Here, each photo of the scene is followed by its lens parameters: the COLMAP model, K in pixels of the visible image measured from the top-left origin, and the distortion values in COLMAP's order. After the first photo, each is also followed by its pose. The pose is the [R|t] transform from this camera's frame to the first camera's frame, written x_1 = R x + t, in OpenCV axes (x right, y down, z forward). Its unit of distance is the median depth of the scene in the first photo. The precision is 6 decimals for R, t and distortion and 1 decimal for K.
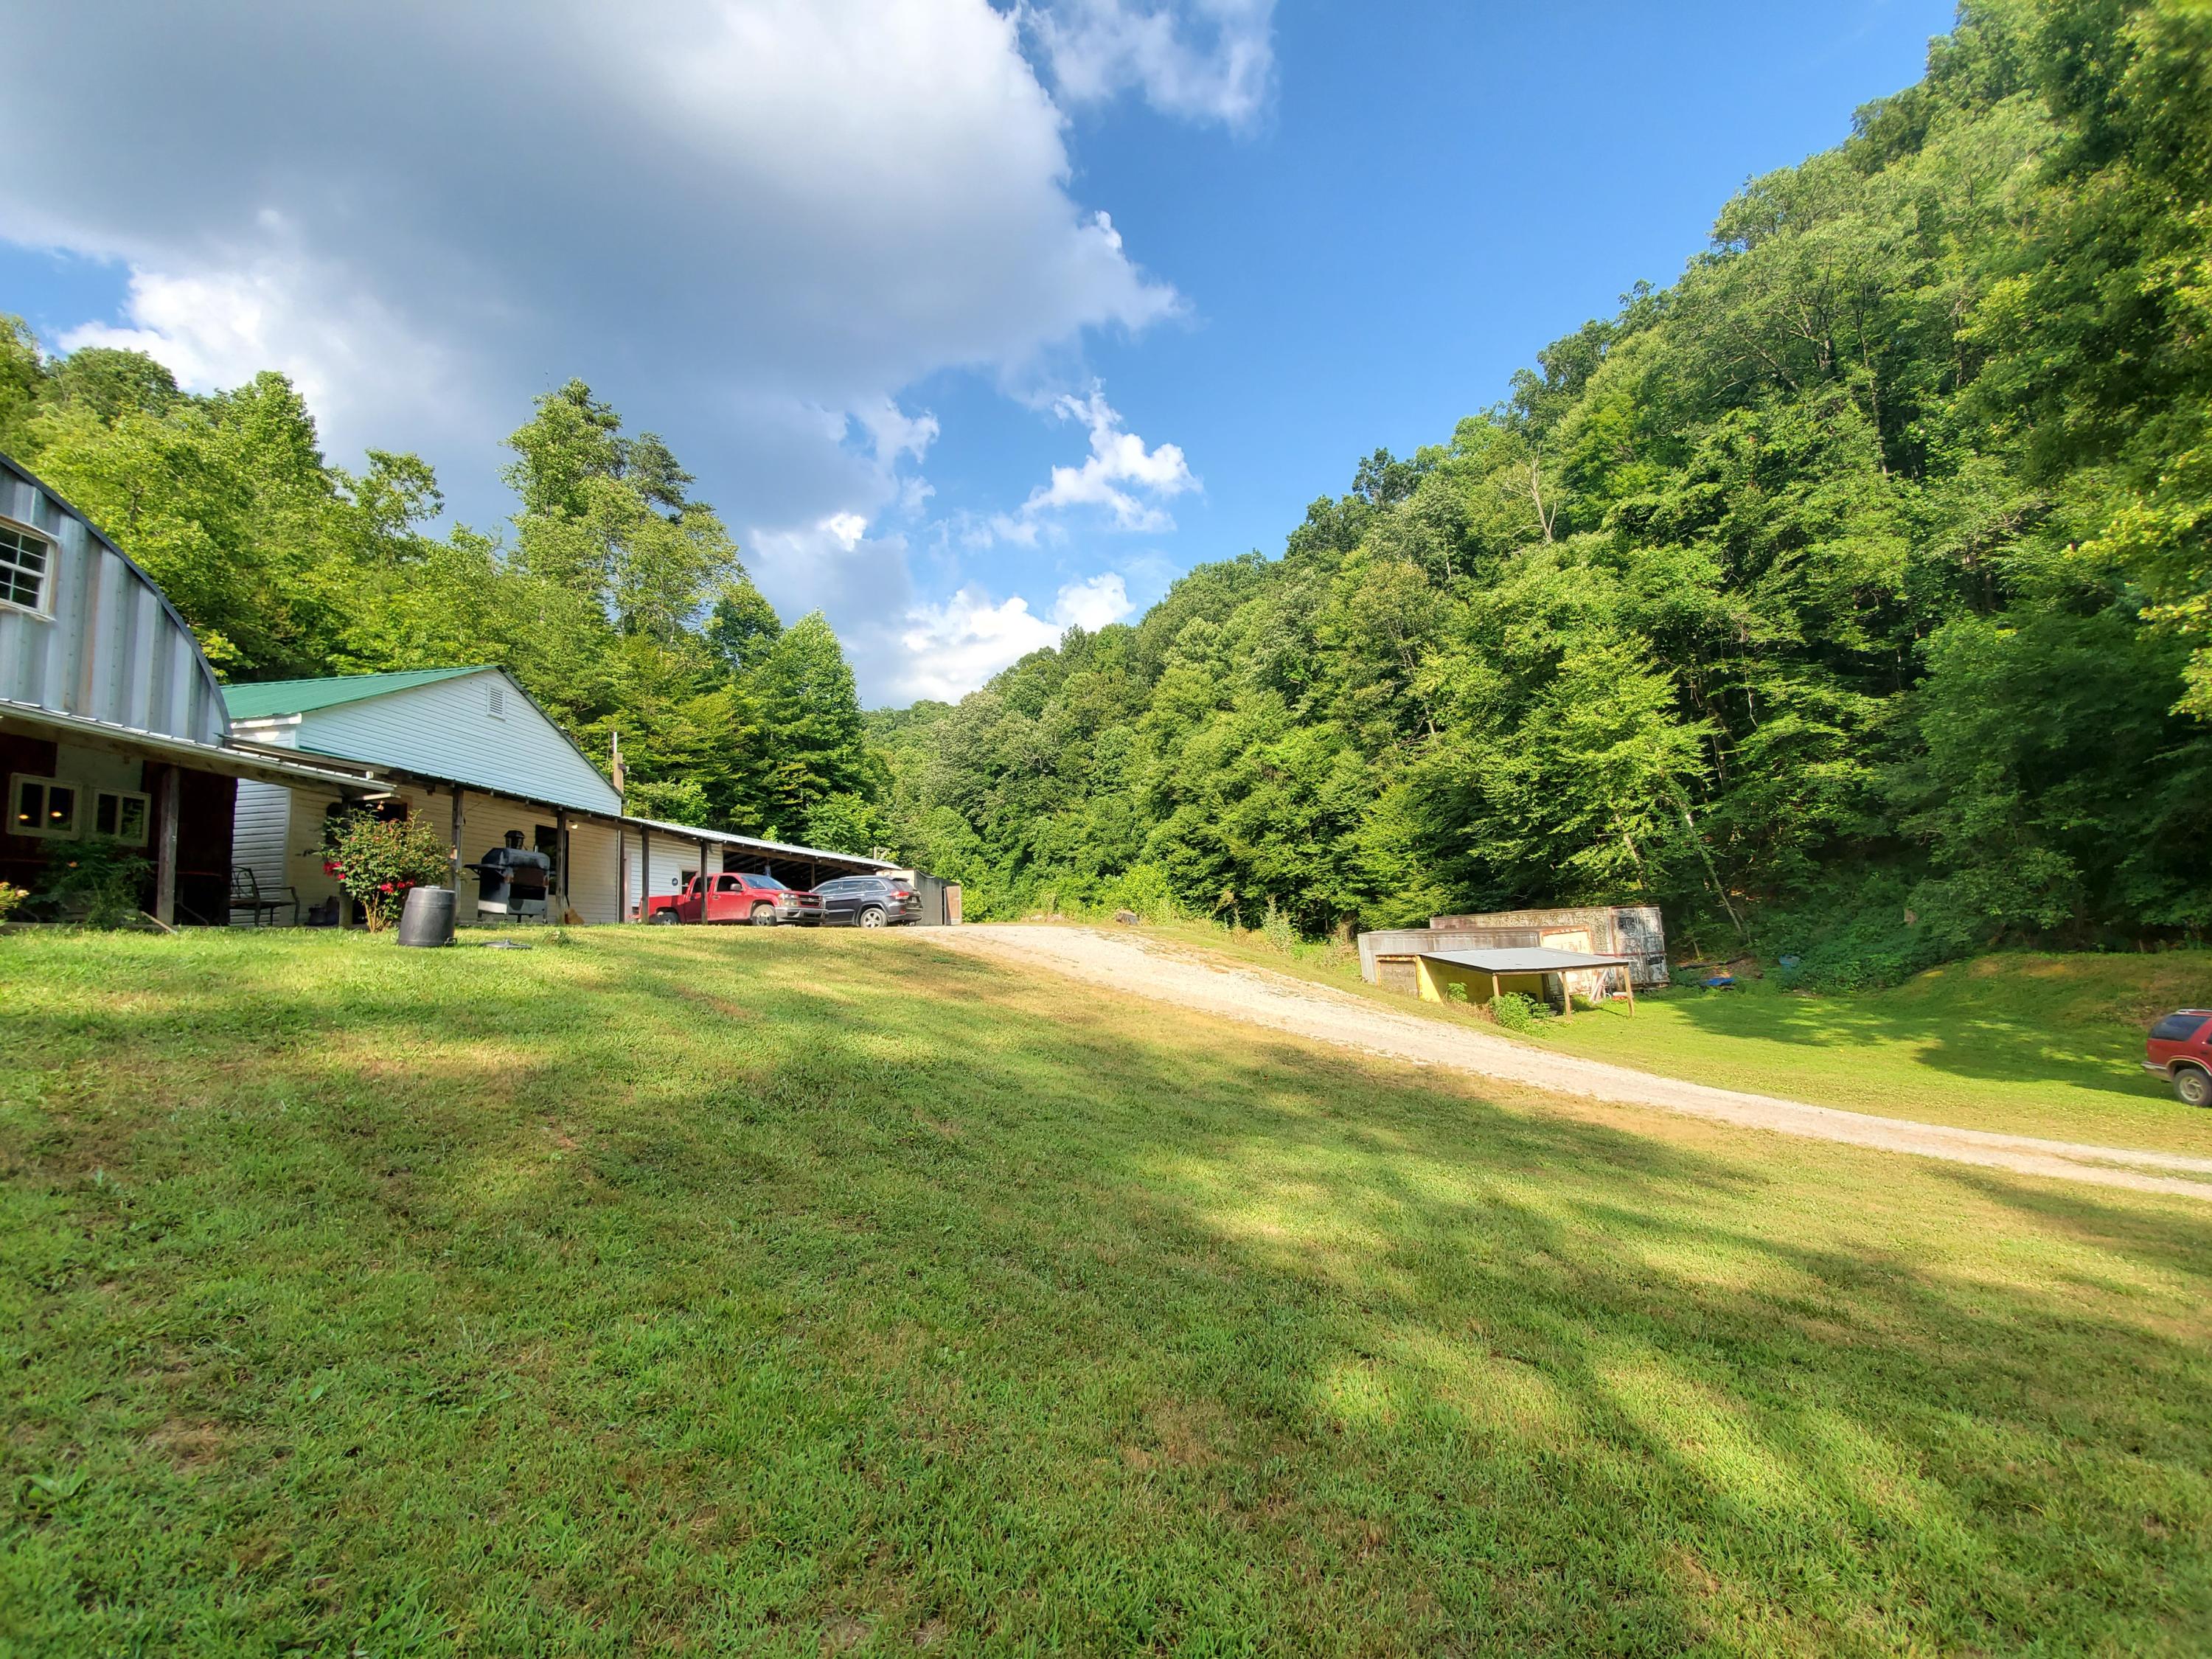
lens RADIAL K [[871.3, 0, 1110.6], [0, 871.3, 851.5], [0, 0, 1]] dist [-0.007320, -0.009382]
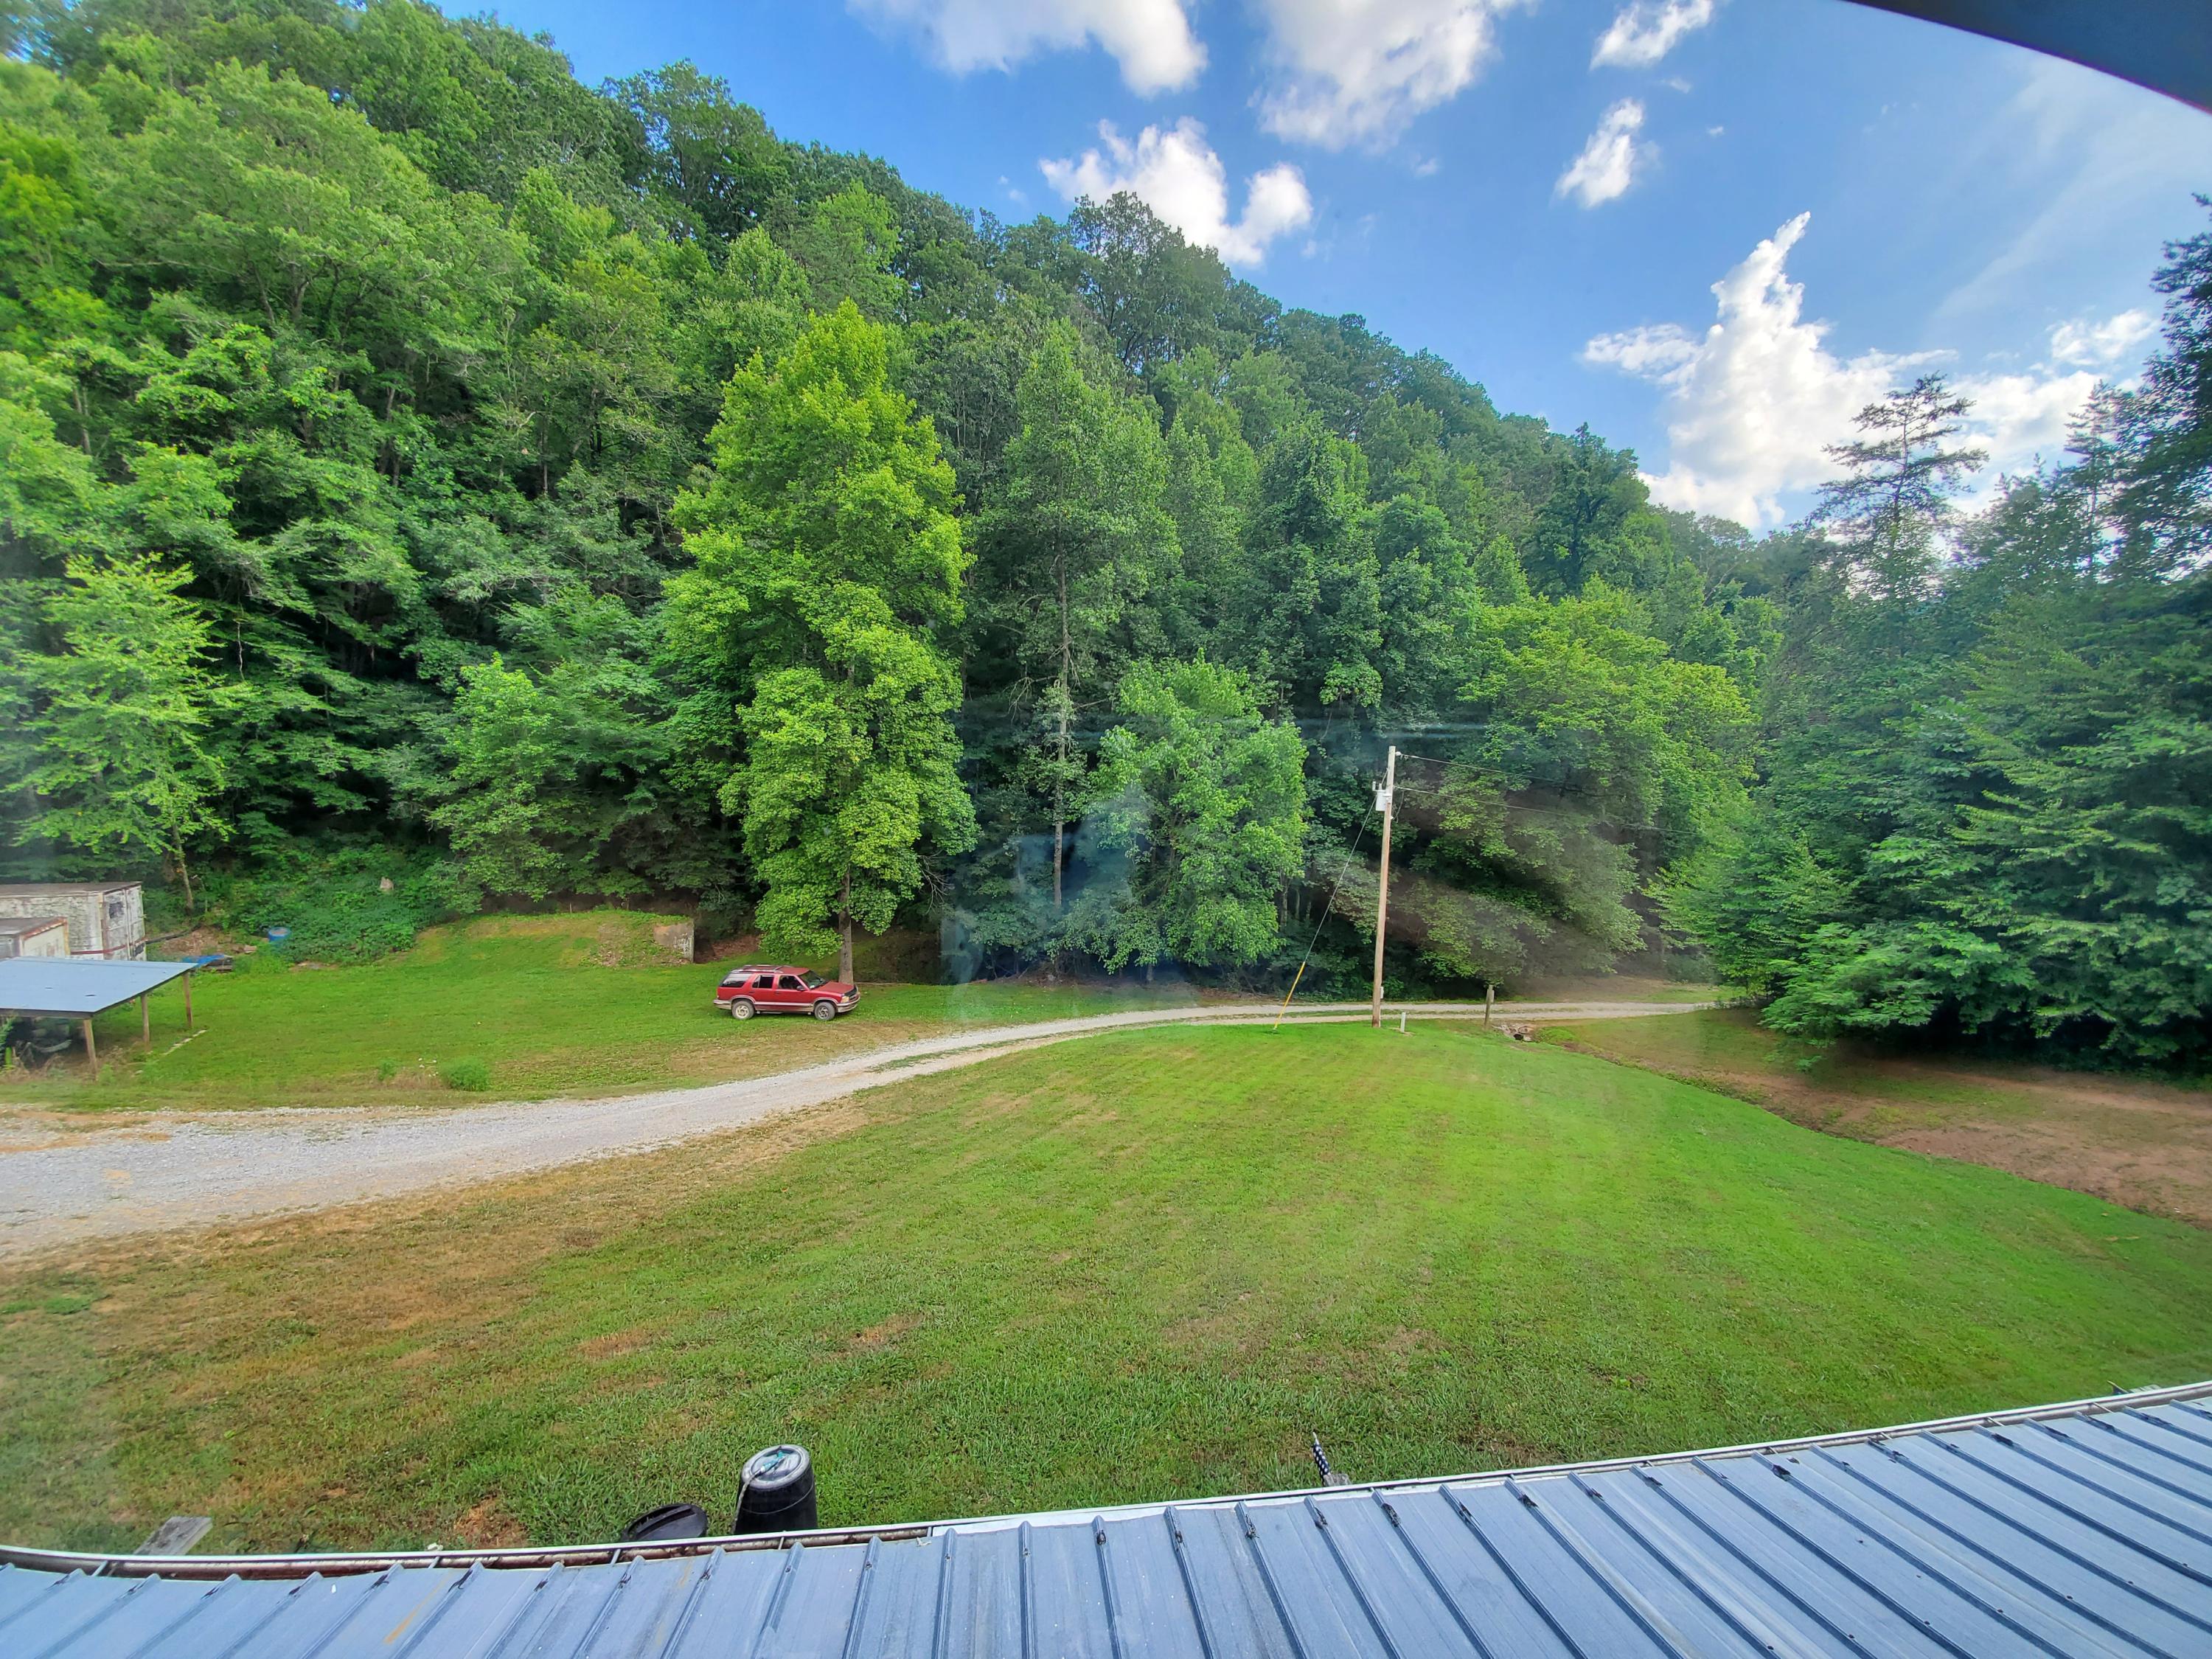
lens RADIAL K [[871.3, 0, 1115.8], [0, 871.3, 833.6], [0, 0, 1]] dist [-0.007320, -0.009382]
pose [[-0.192790, -0.027464, 0.980856, -0.377915], [-0.113069, 0.993571, 0.005596, -0.105724], [-0.974704, -0.109826, -0.194656, 0.268522]]
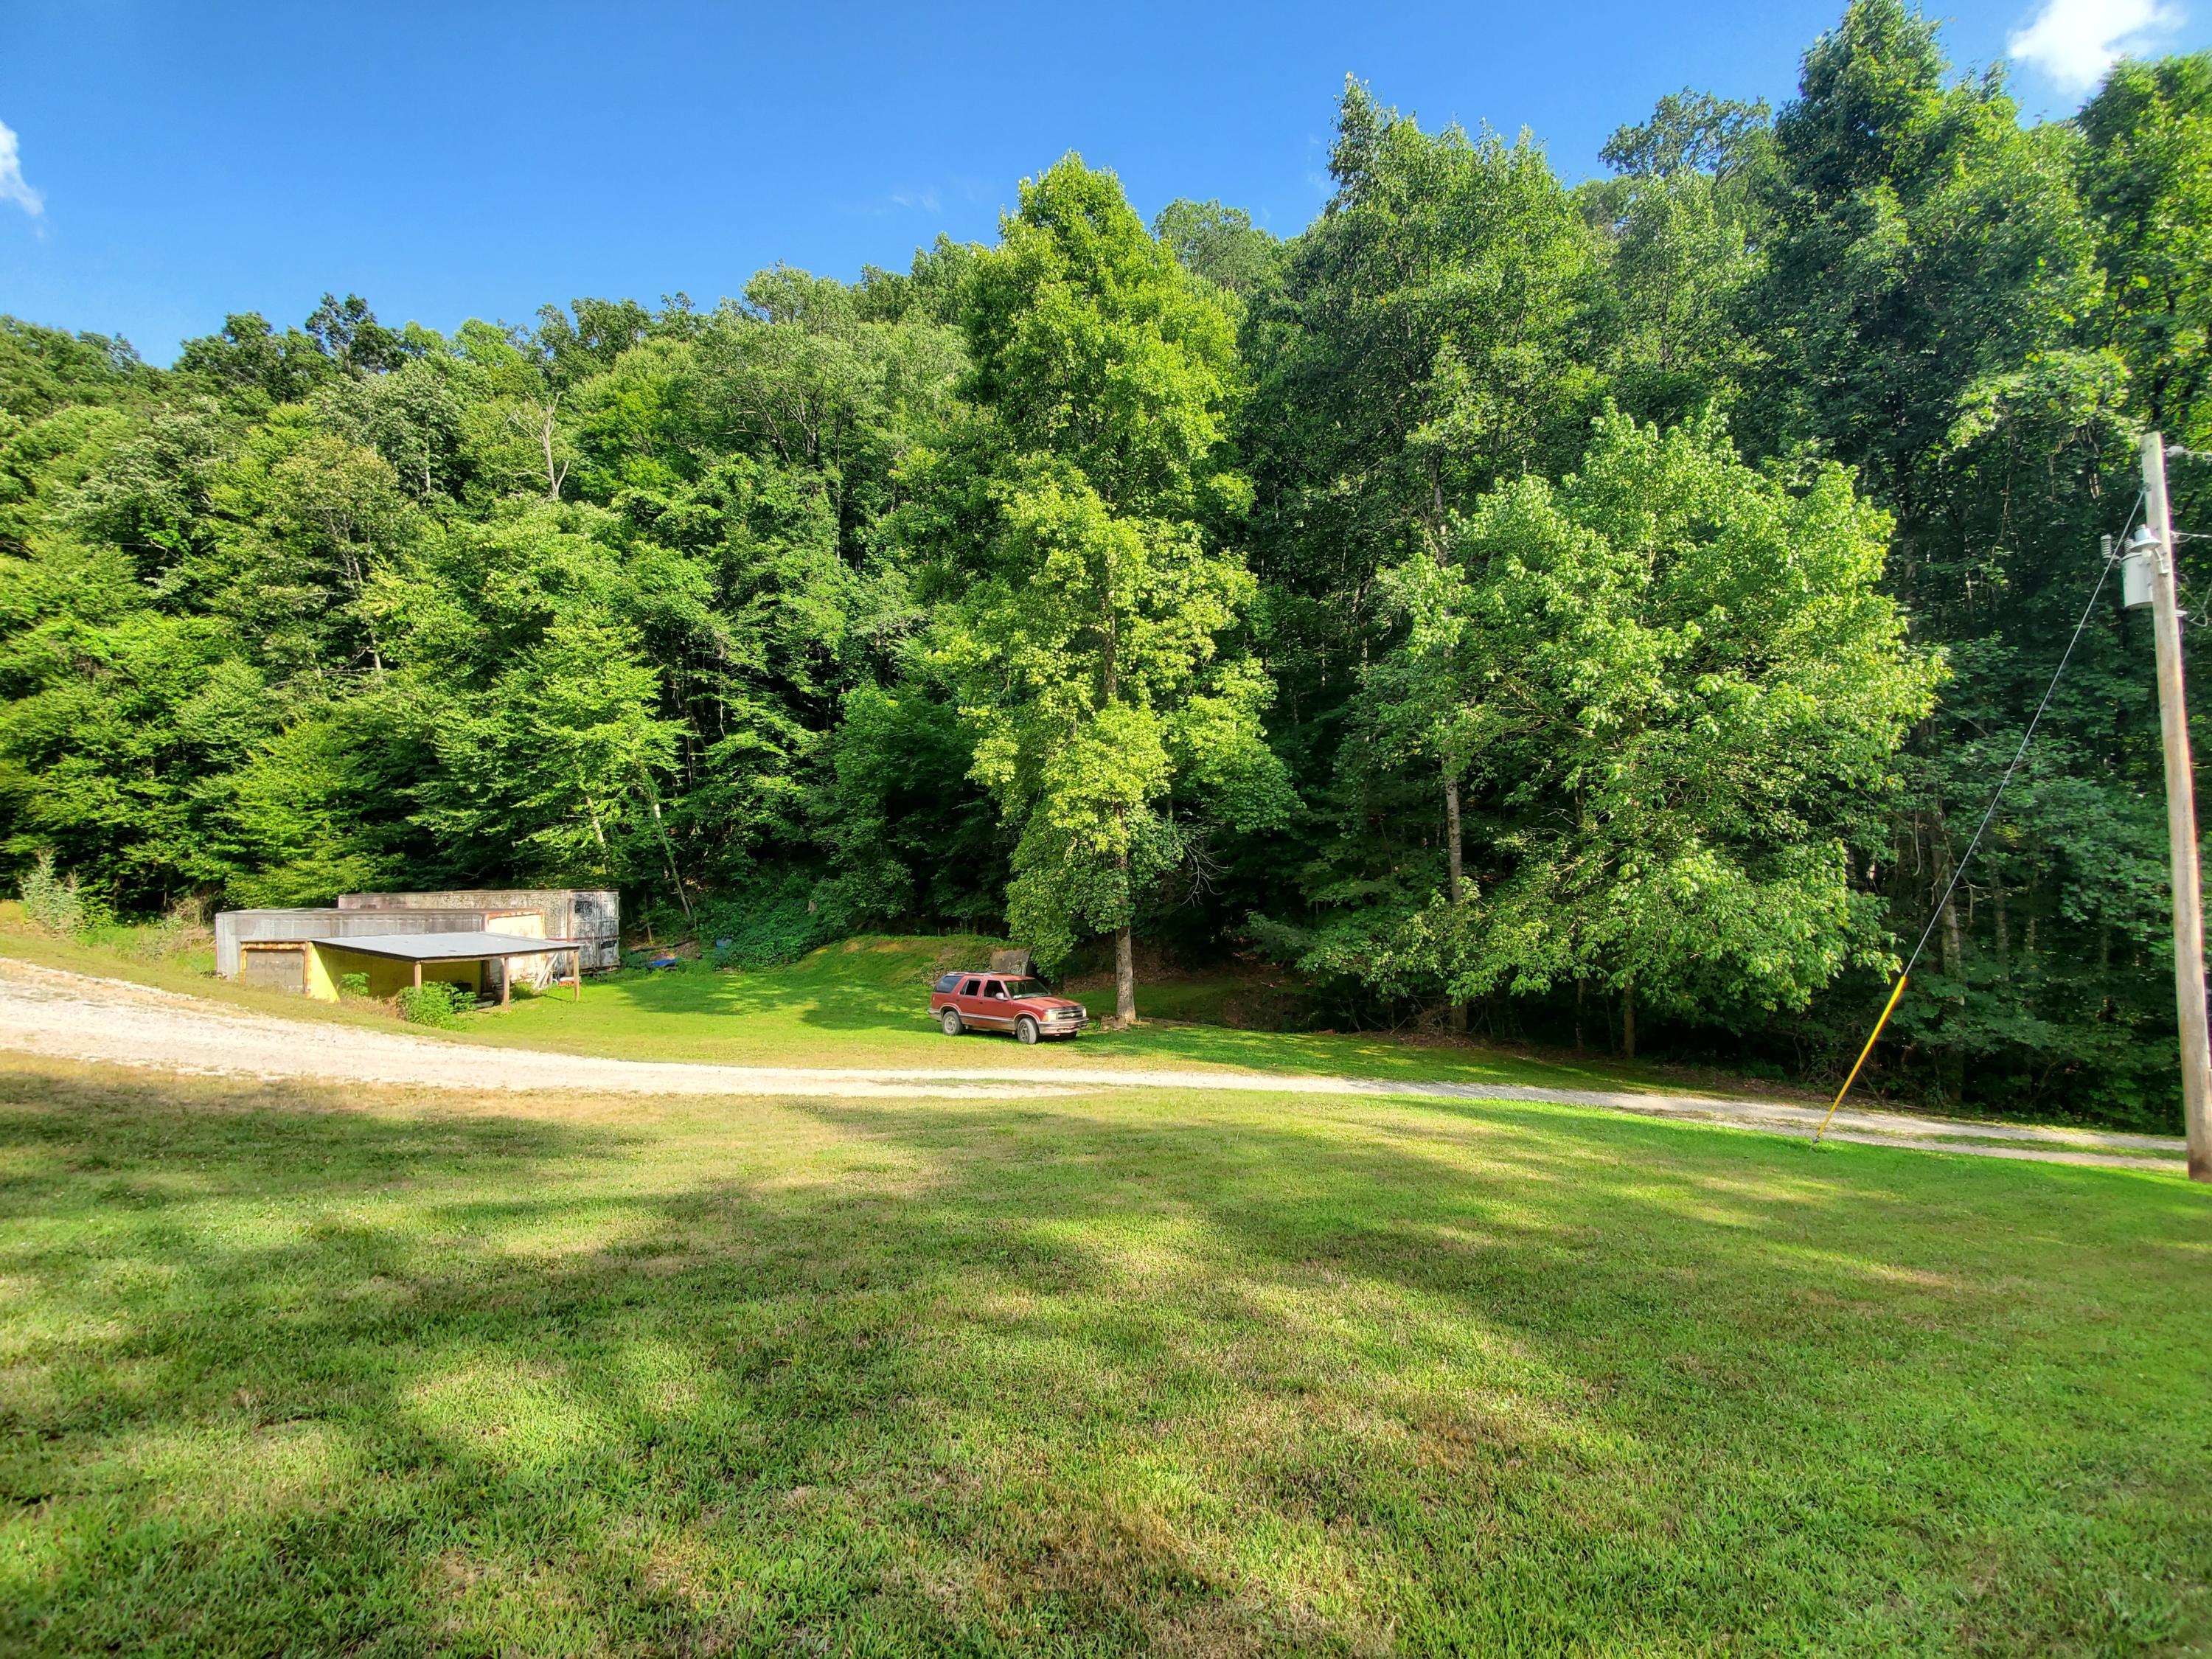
lens RADIAL K [[871.3, 0, 1121.7], [0, 871.3, 842.0], [0, 0, 1]] dist [-0.007320, -0.009382]
pose [[0.470164, 0.087422, 0.878239, 0.009921], [-0.092400, 0.994489, -0.049528, 0.001737], [-0.877729, -0.057863, 0.475651, -0.002961]]
